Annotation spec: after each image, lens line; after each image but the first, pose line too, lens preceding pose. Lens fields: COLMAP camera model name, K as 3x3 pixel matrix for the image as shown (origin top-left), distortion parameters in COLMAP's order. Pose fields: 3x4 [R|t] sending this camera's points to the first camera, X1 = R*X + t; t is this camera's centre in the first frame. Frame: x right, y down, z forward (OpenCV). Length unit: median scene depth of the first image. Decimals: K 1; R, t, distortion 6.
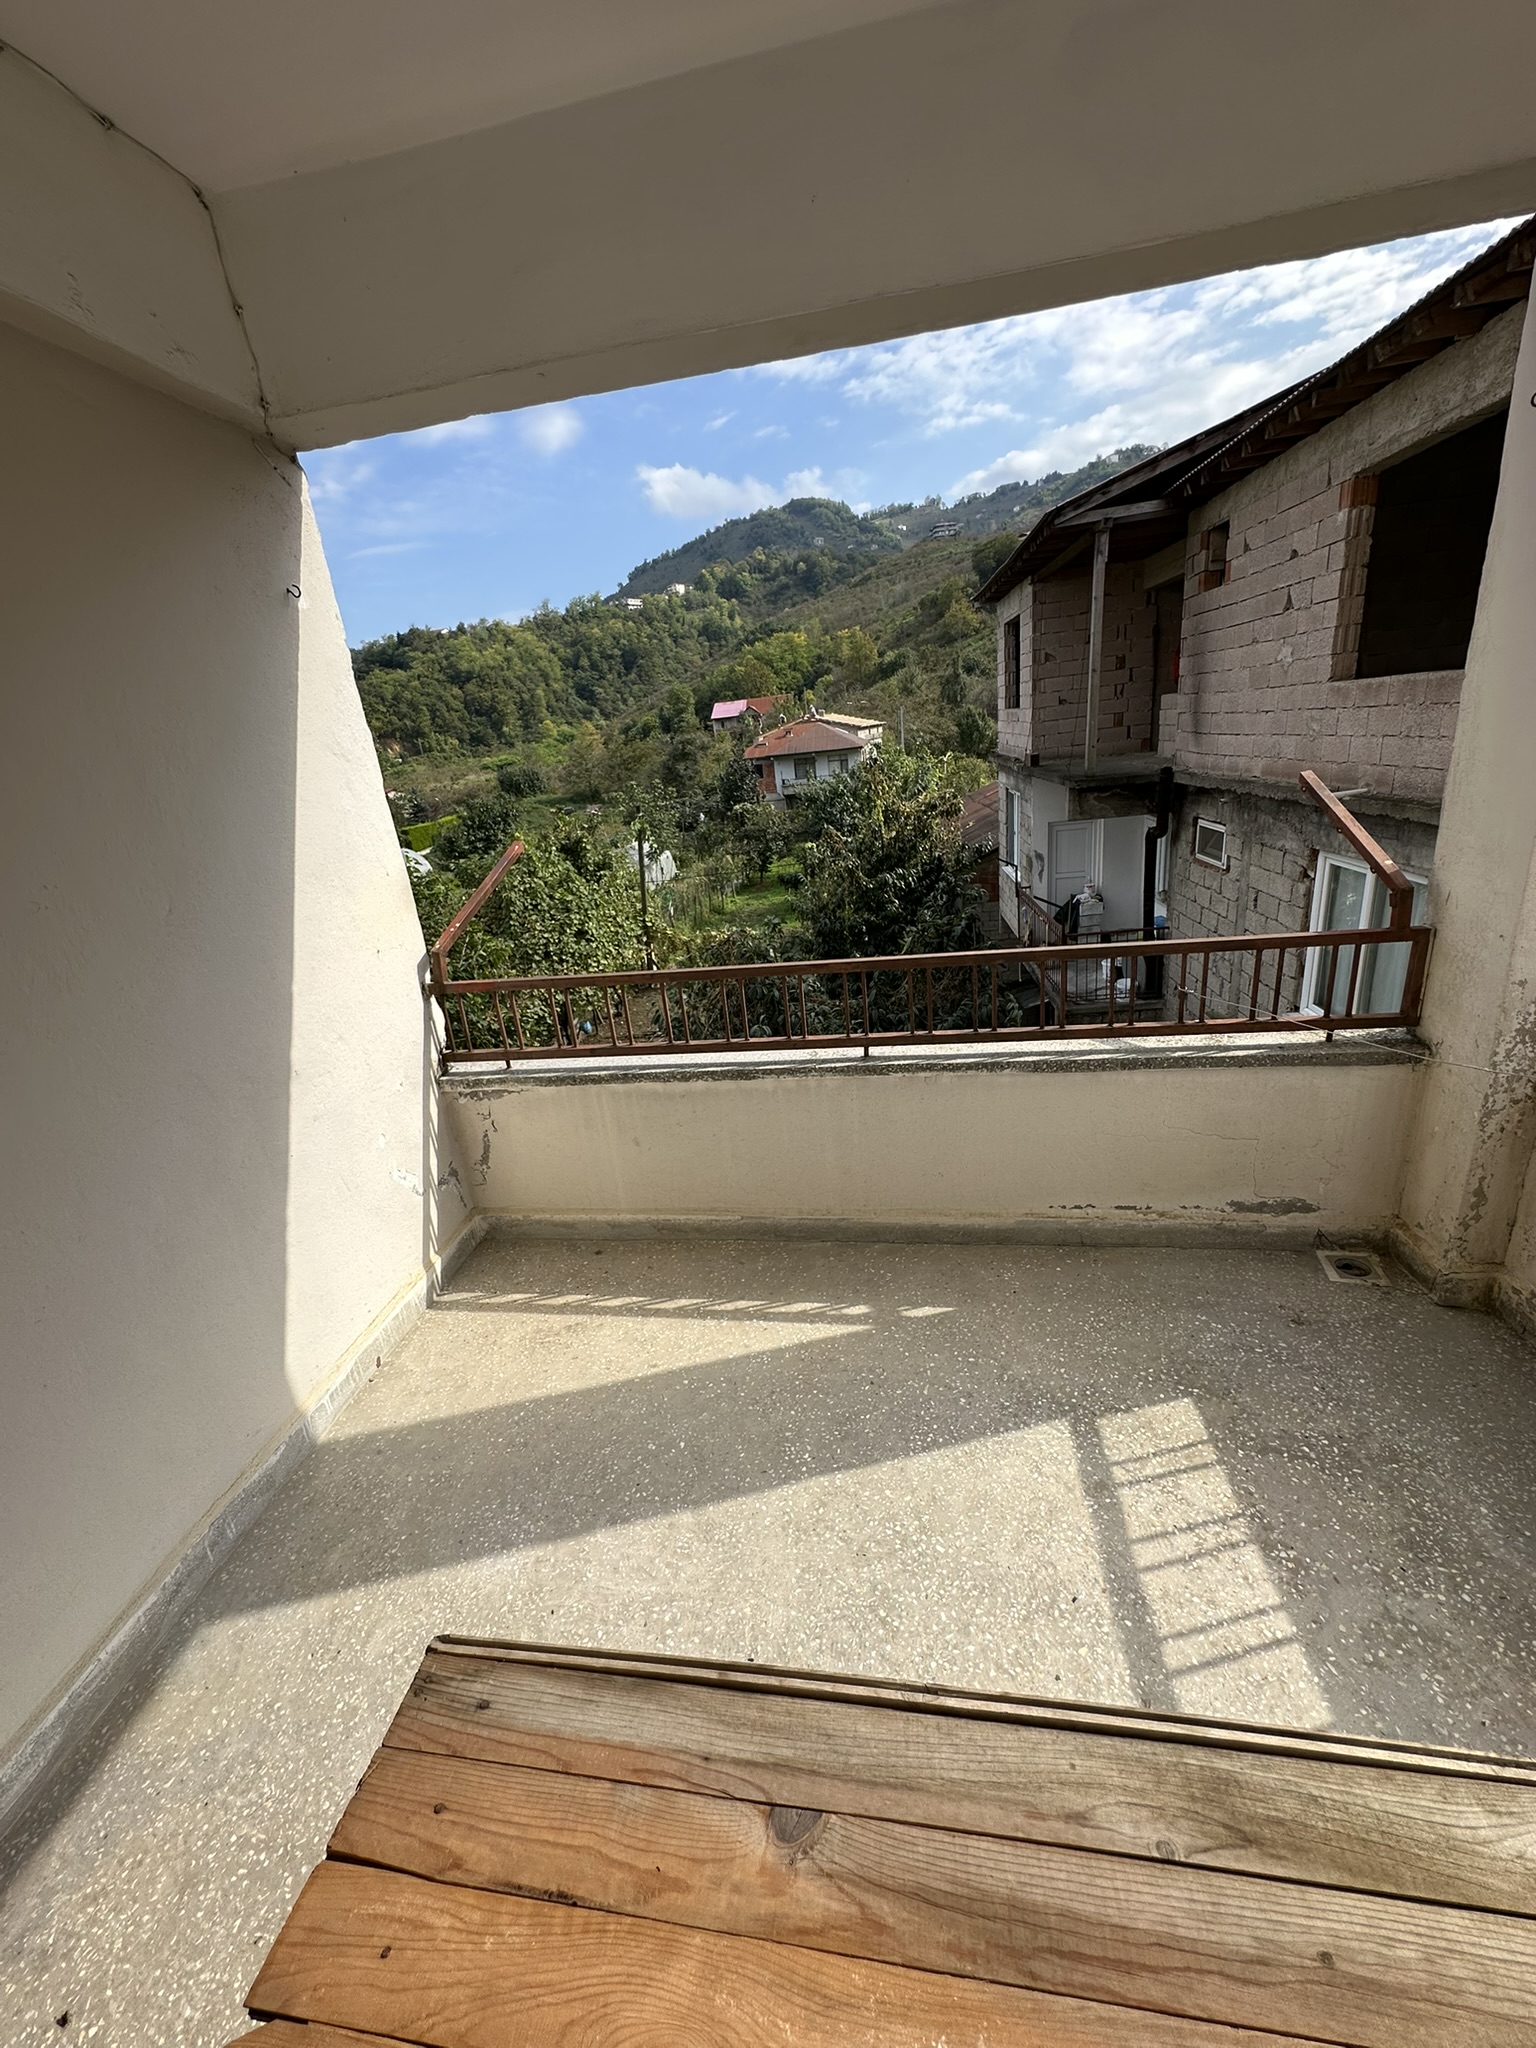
lens RADIAL K [[815.6, 0, 767.5], [0, 815.6, 1026.8], [0, 0, 1]] dist [-0.003629, 0.000777]
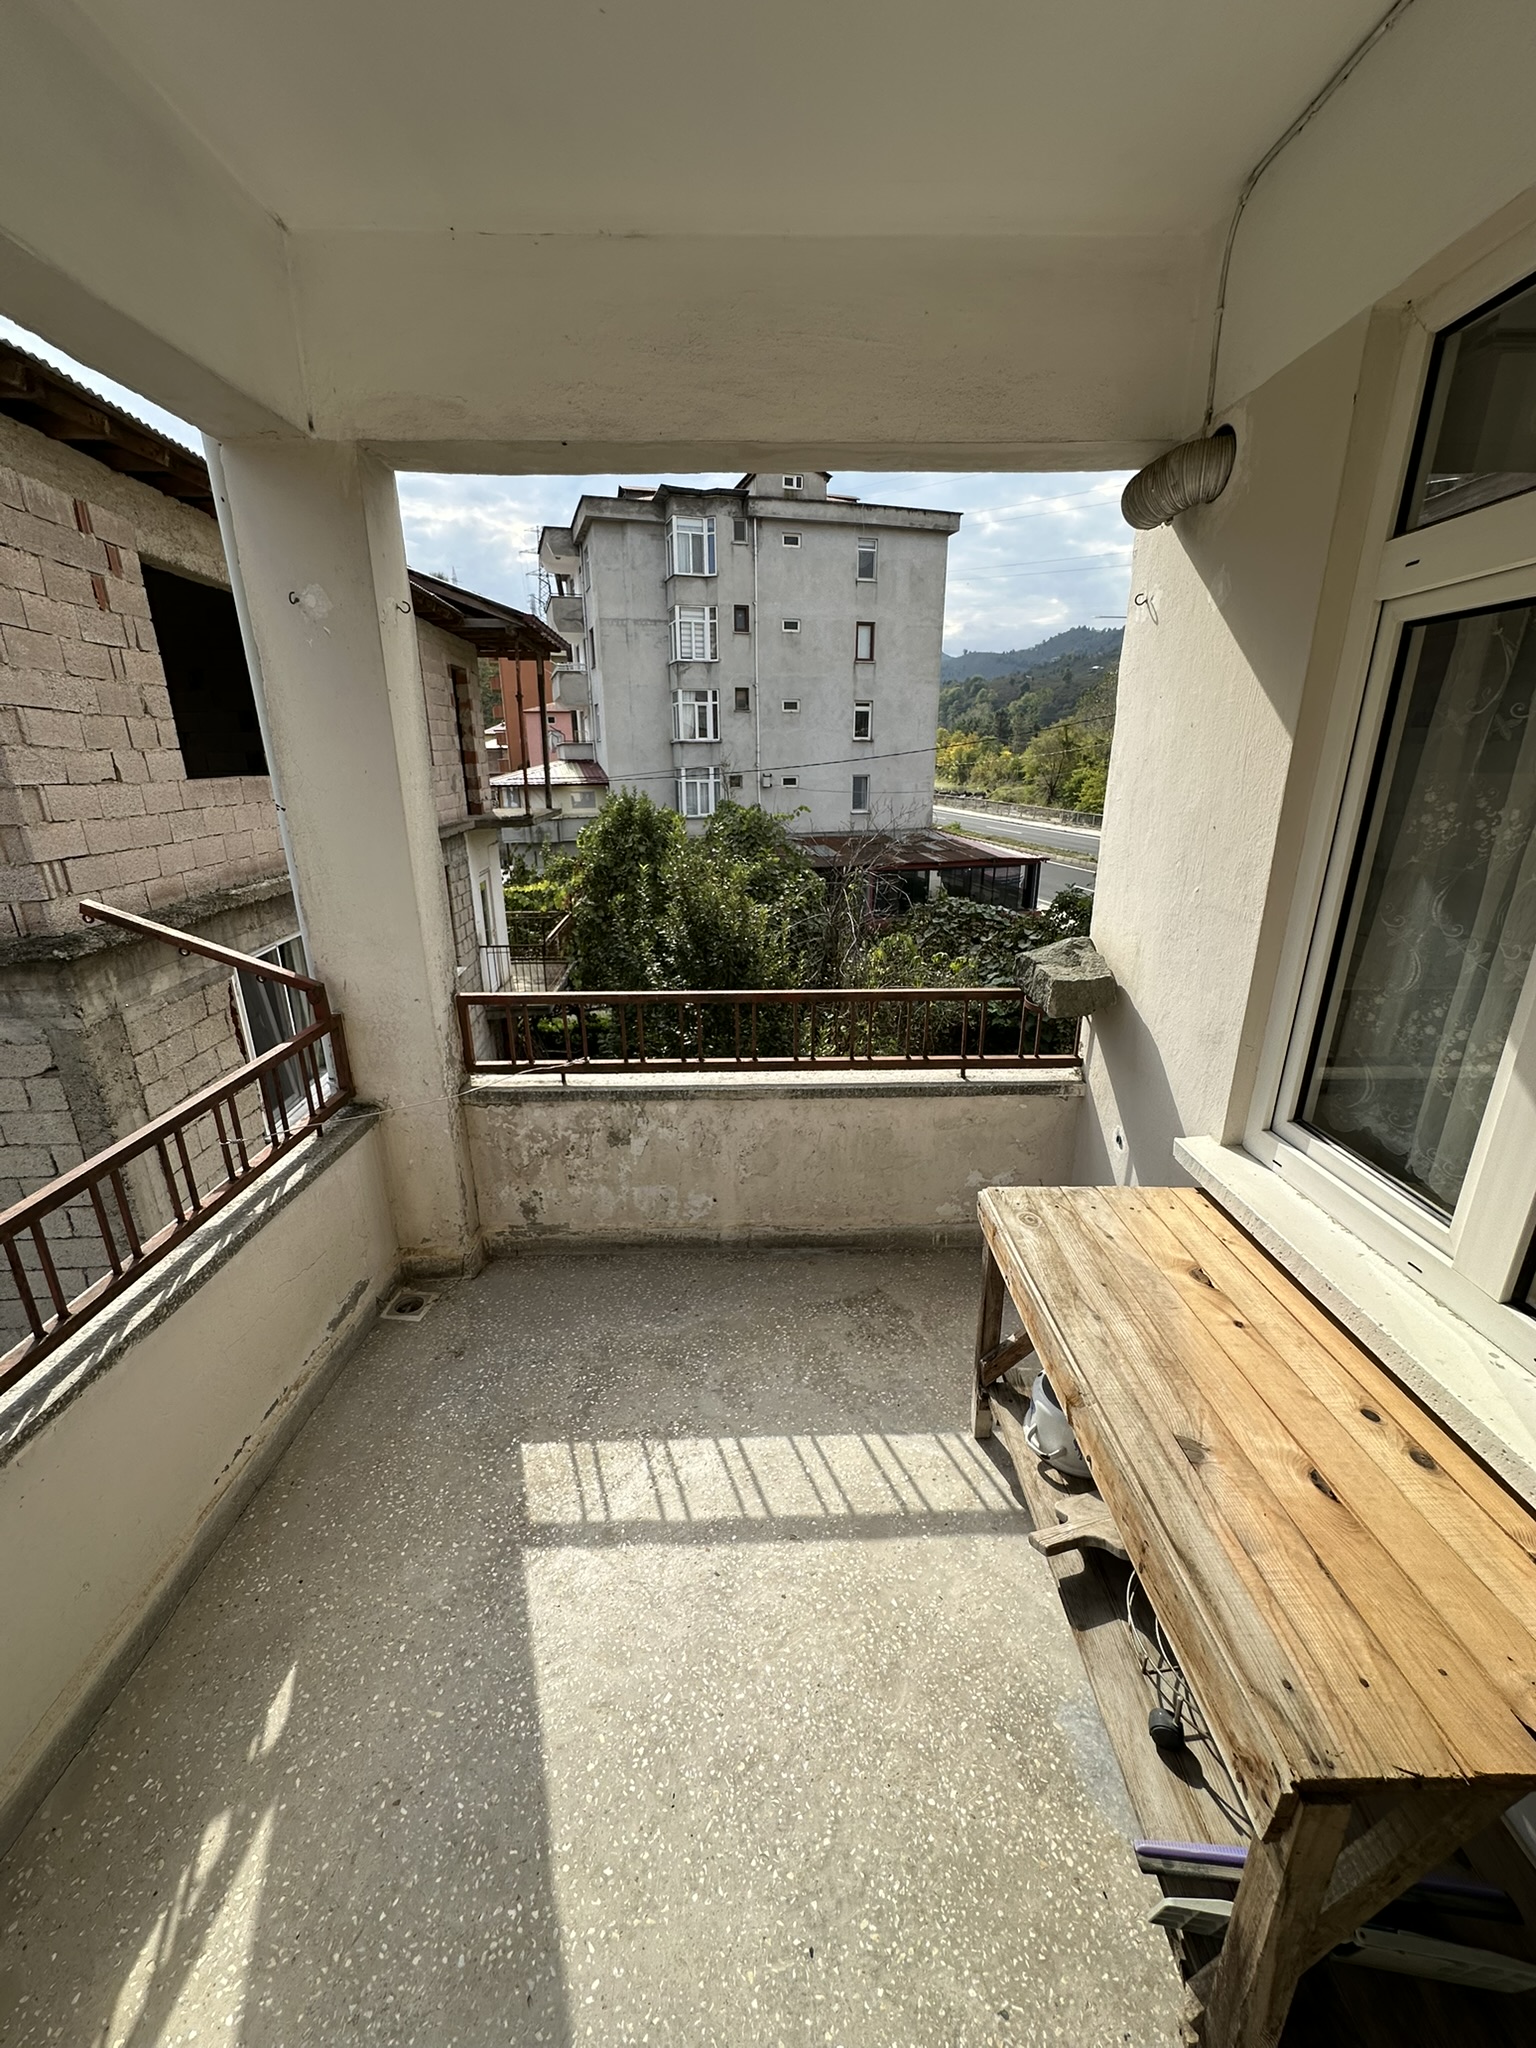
lens RADIAL K [[815.6, 0, 767.5], [0, 815.6, 1026.8], [0, 0, 1]] dist [-0.003629, 0.000777]
pose [[-0.167853, -0.212169, 0.962710, -0.375650], [0.355907, 0.897658, 0.259886, -0.169583], [-0.919324, 0.386257, -0.075162, 0.473399]]
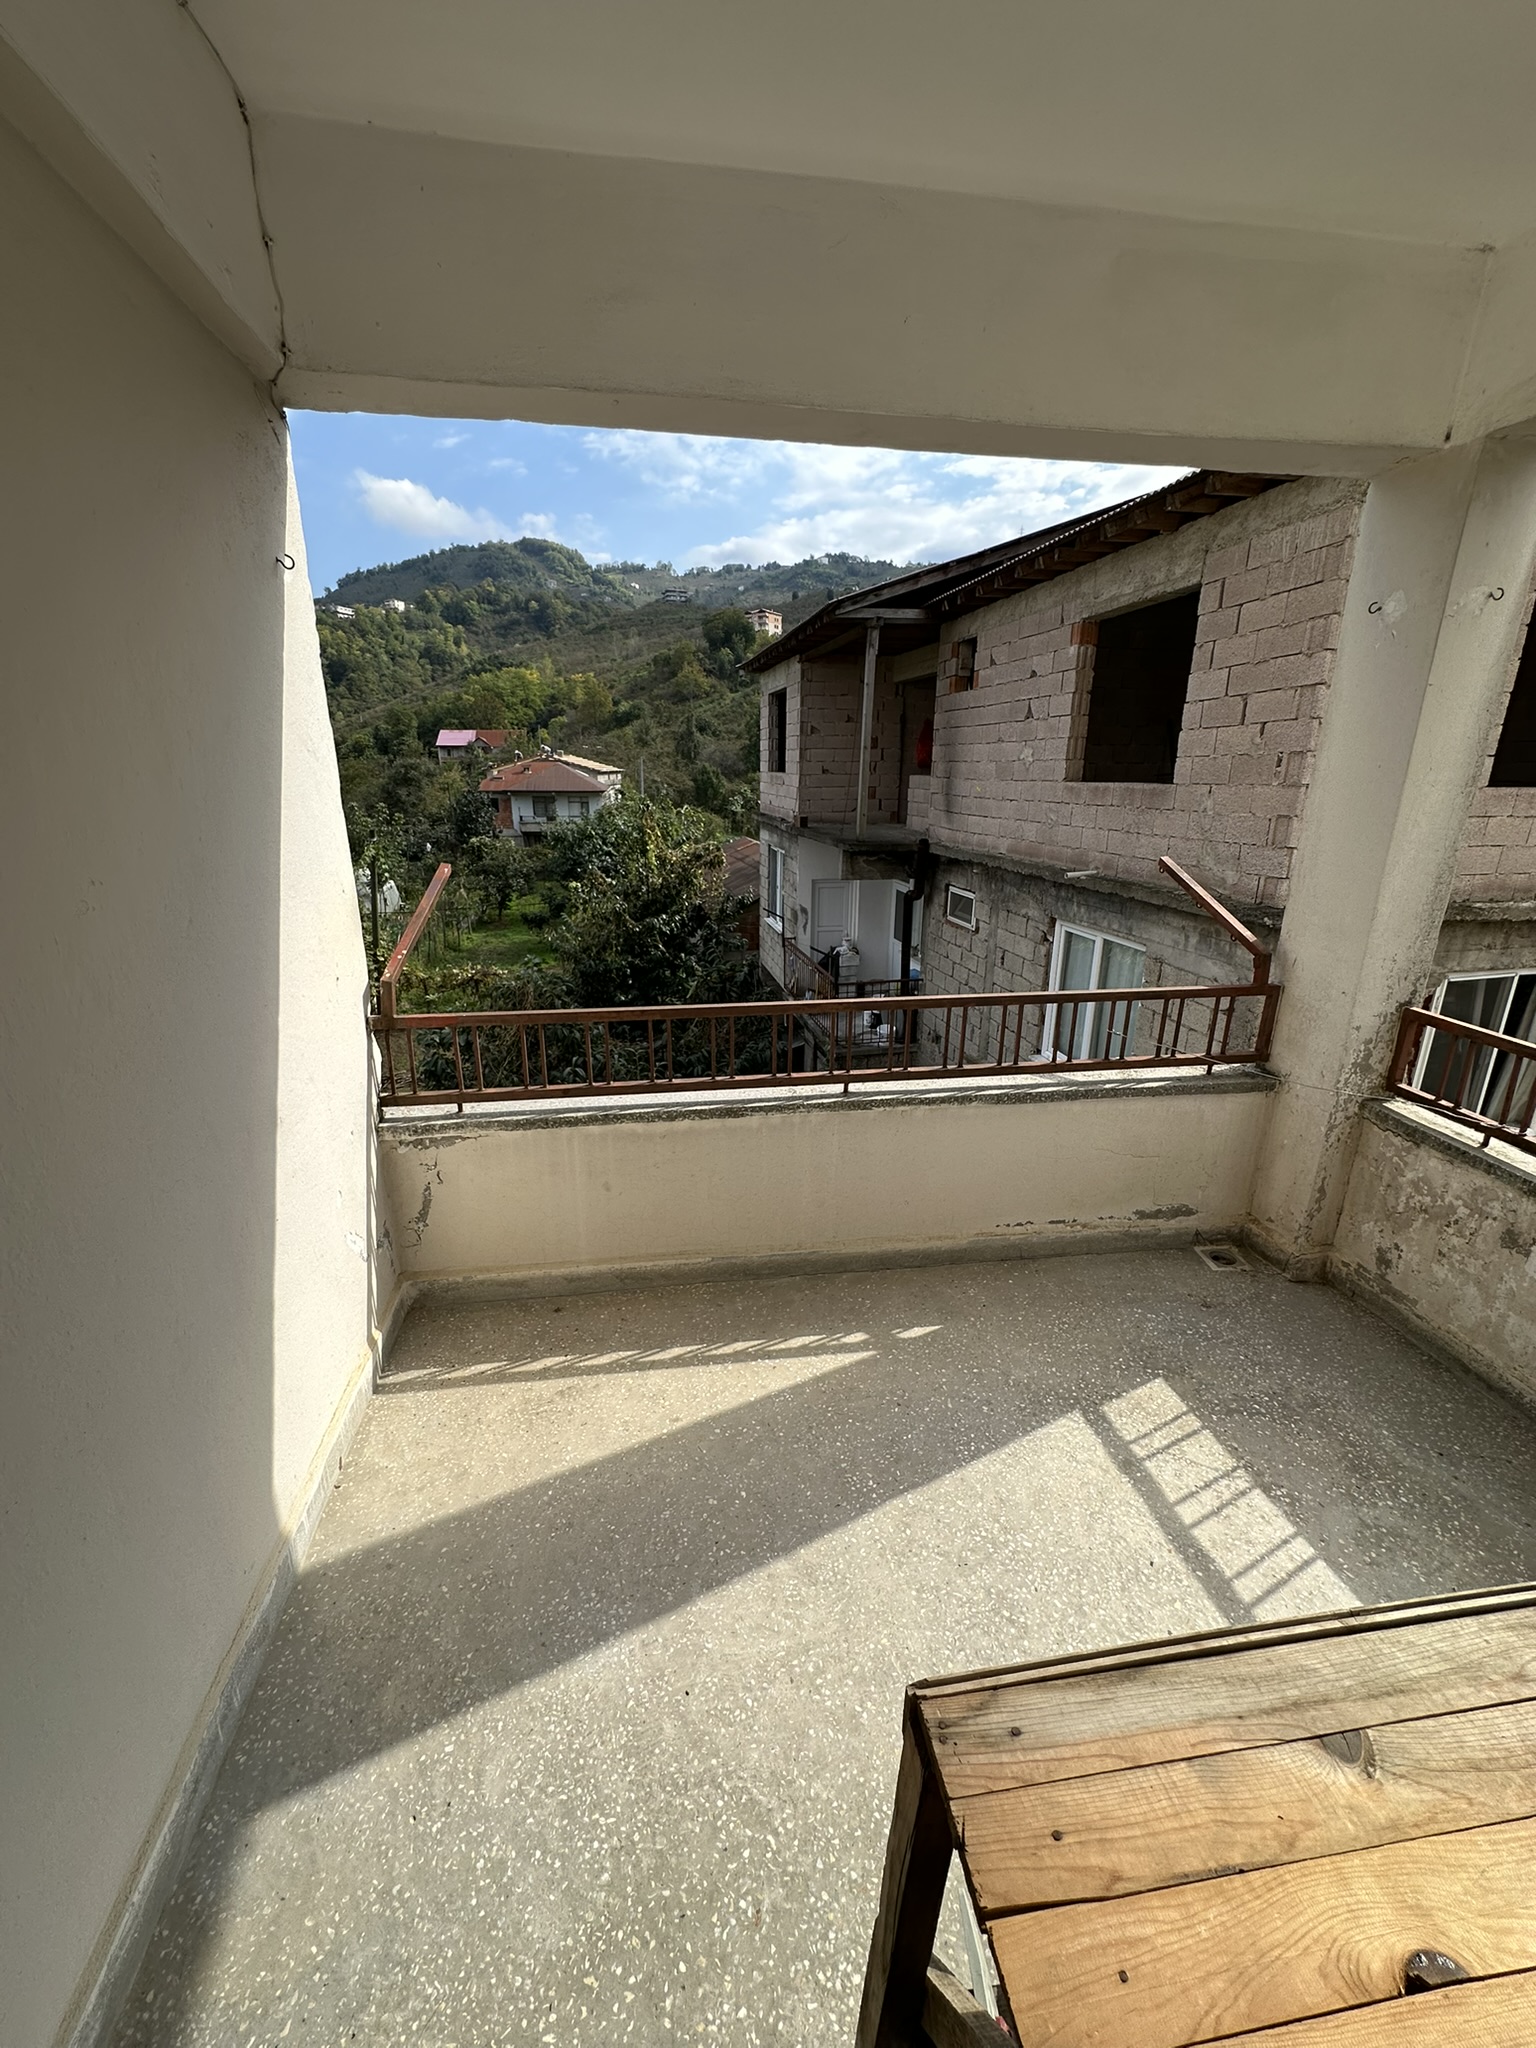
lens RADIAL K [[815.6, 0, 767.5], [0, 815.6, 1026.8], [0, 0, 1]] dist [-0.003629, 0.000777]
pose [[0.947072, 0.011457, 0.320817, -0.331056], [0.005781, 0.998592, -0.052728, 0.007044], [-0.320969, 0.051792, 0.945672, 0.037456]]
